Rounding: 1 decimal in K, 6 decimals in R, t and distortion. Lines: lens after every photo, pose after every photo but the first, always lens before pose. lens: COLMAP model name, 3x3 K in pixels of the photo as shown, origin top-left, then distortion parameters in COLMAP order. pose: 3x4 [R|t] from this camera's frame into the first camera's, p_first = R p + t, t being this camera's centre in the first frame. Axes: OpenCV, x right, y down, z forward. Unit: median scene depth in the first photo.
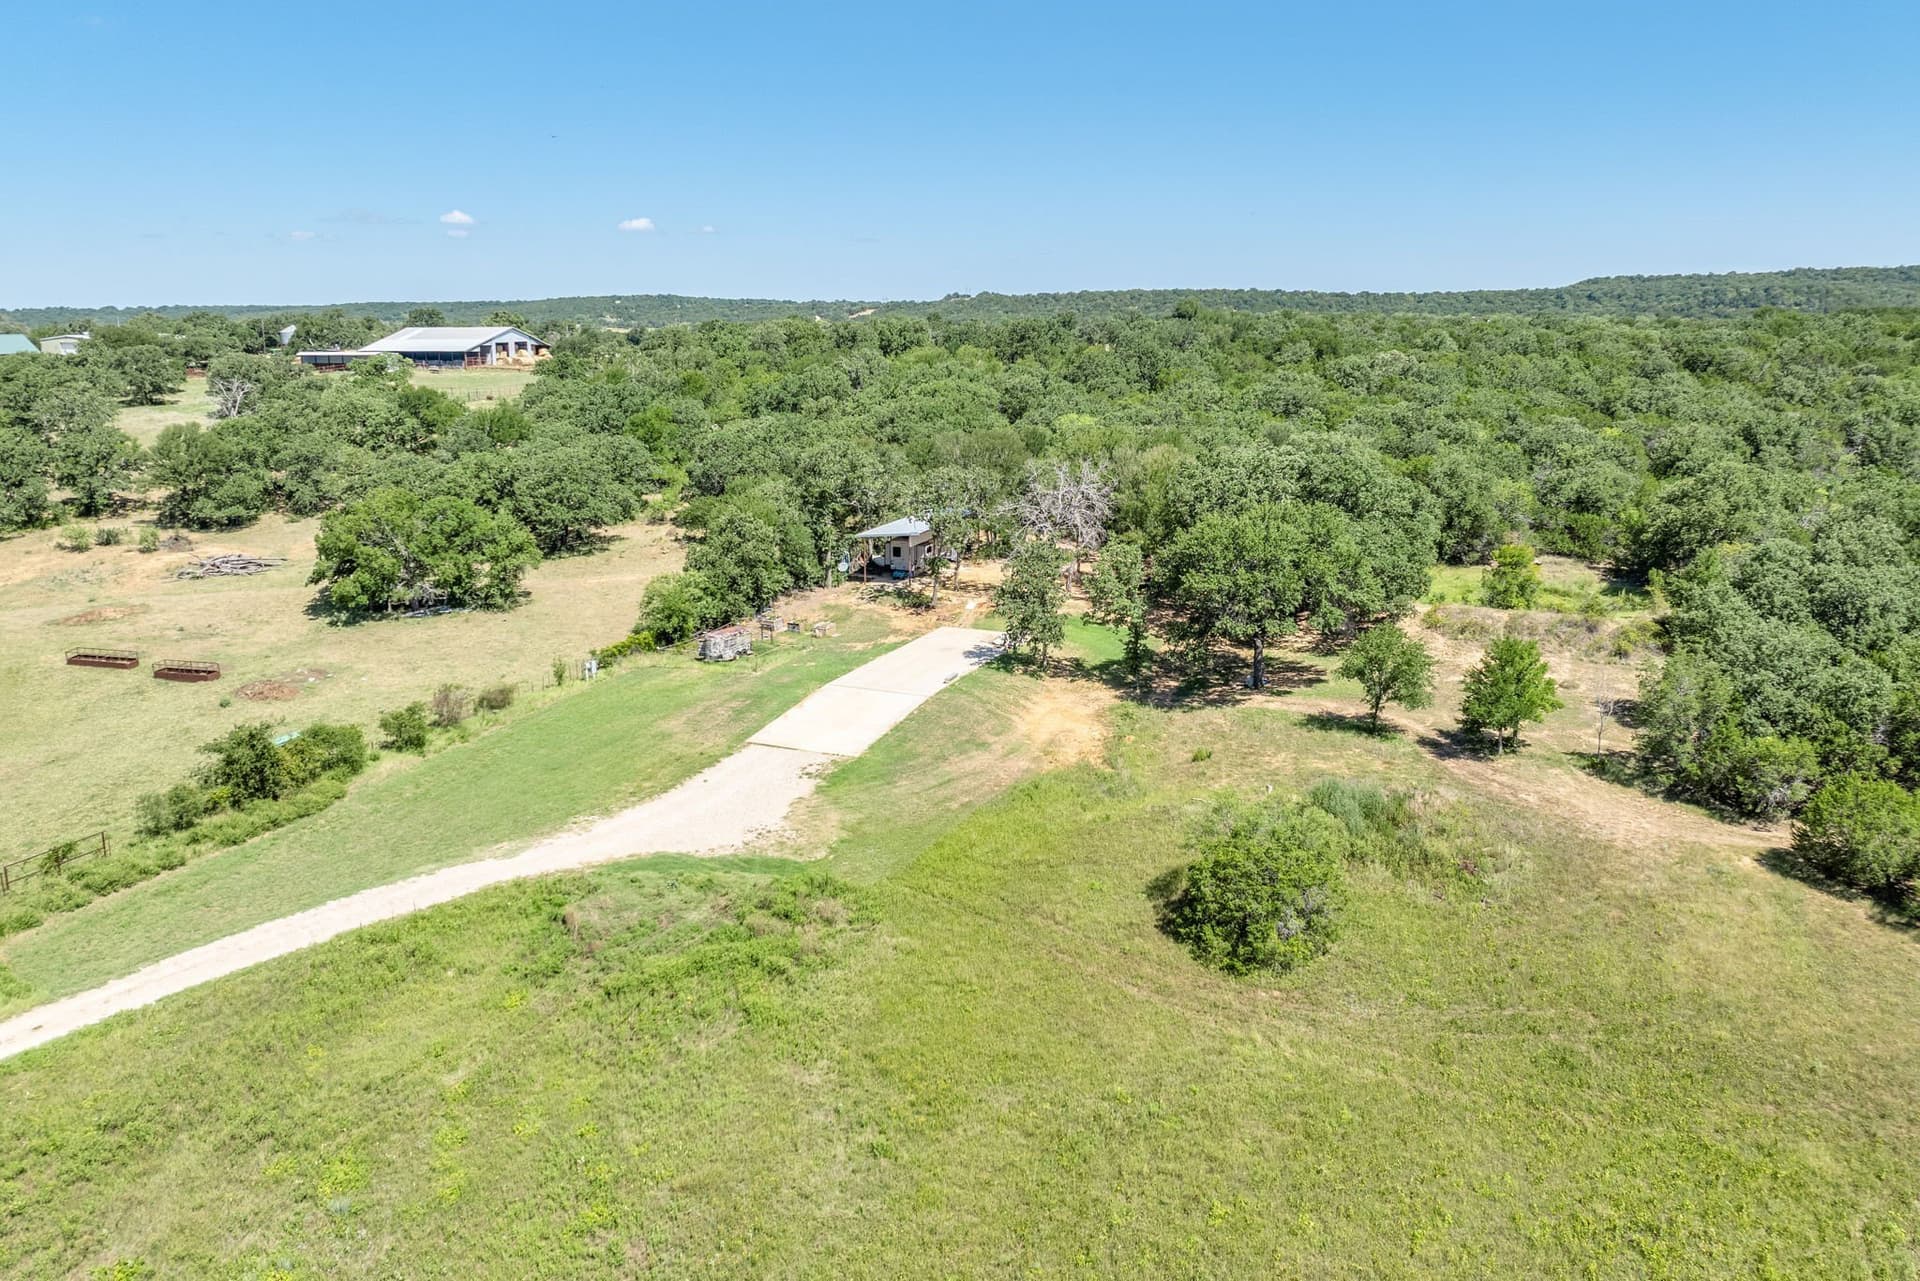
lens RADIAL K [[1339.1, 0, 963.7], [0, 1339.1, 657.1], [0, 0, 1]] dist [-0.045455, 0.010383]
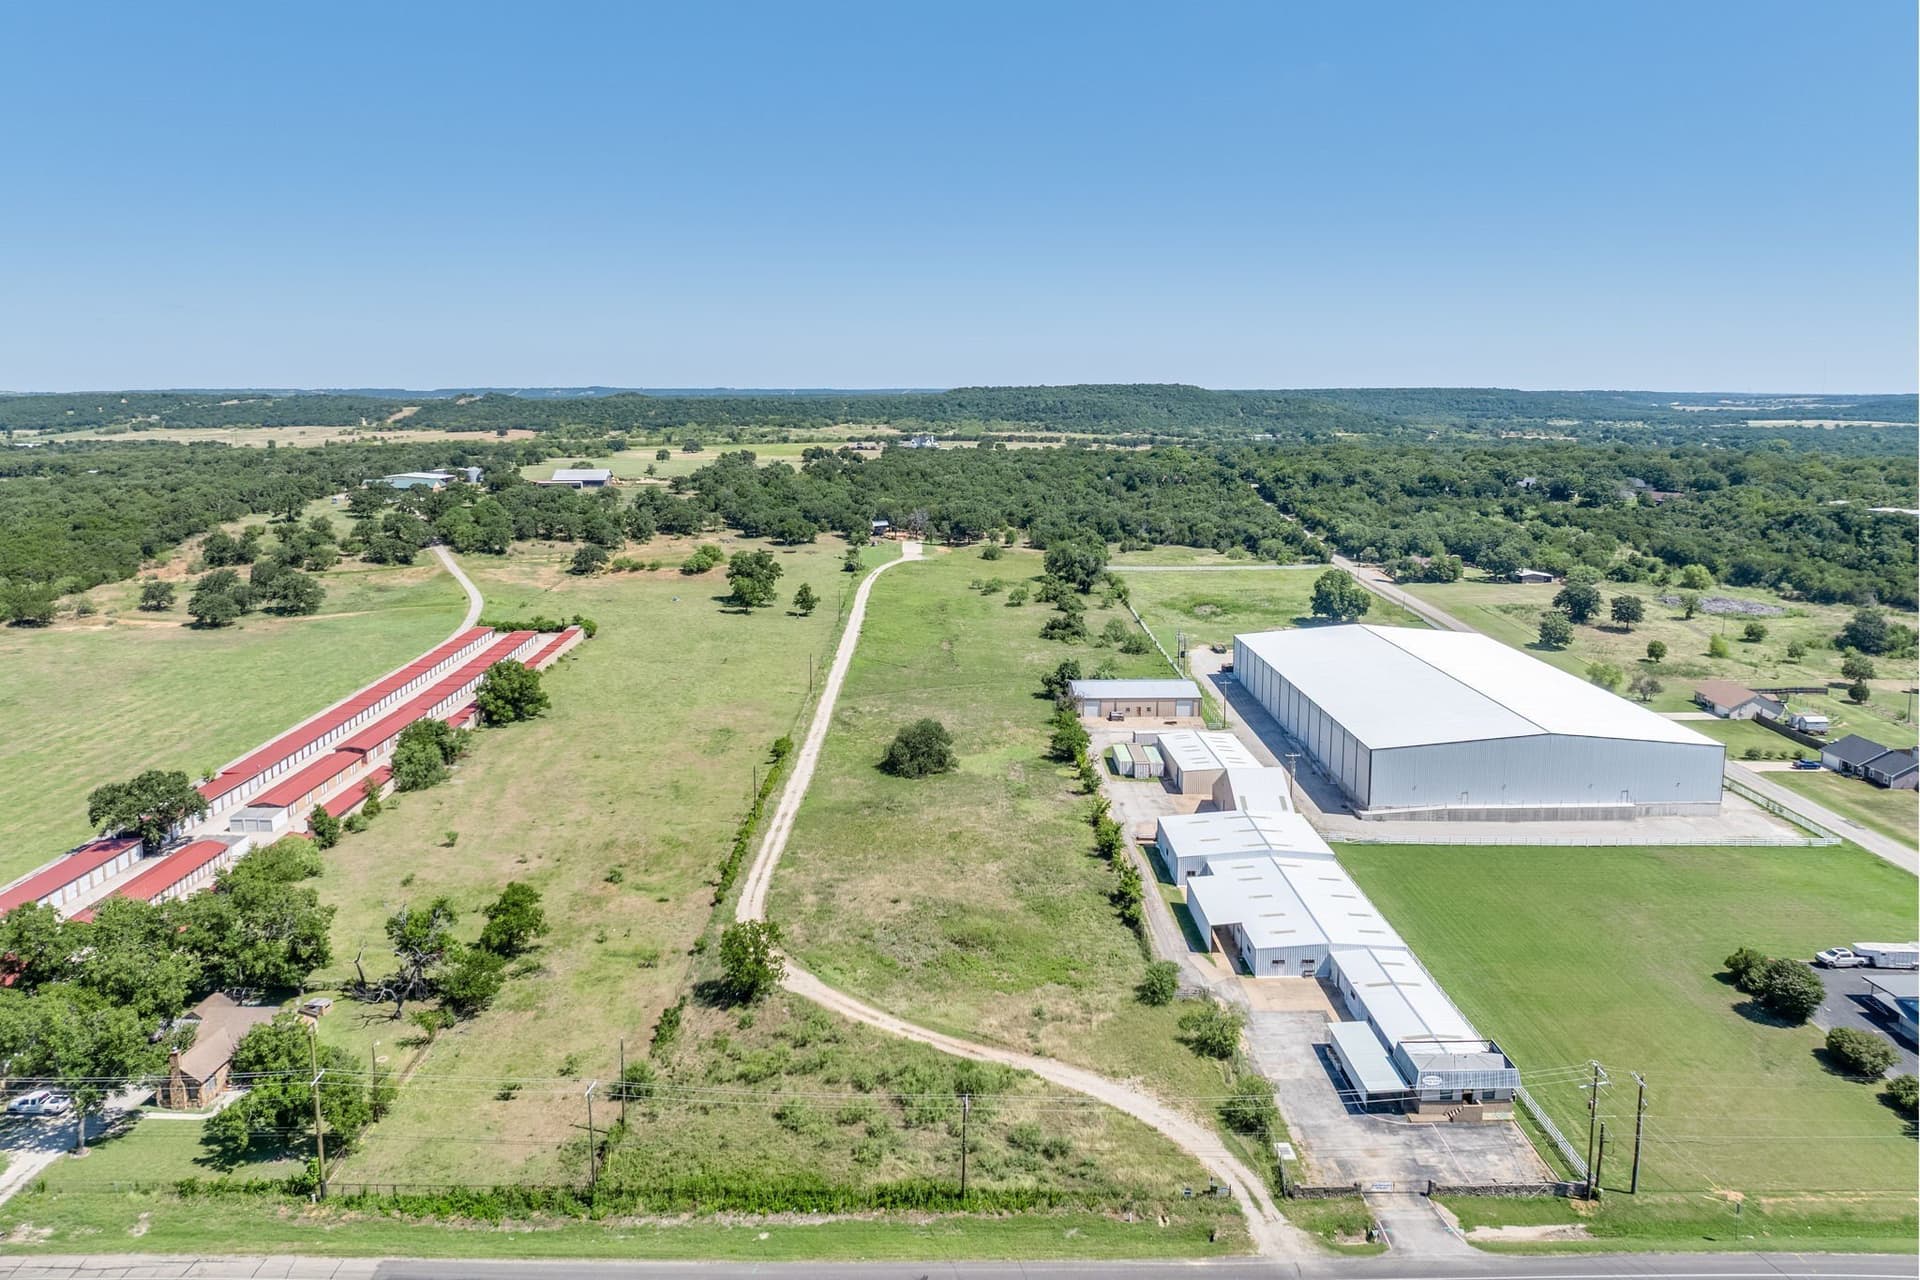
lens RADIAL K [[1339.1, 0, 965.0], [0, 1339.1, 629.2], [0, 0, 1]] dist [-0.045455, 0.010383]
pose [[0.899303, -0.073328, 0.431134, -1.188932], [0.103882, 0.993444, -0.047720, 0.338859], [-0.424808, 0.087702, 0.901025, -2.141692]]
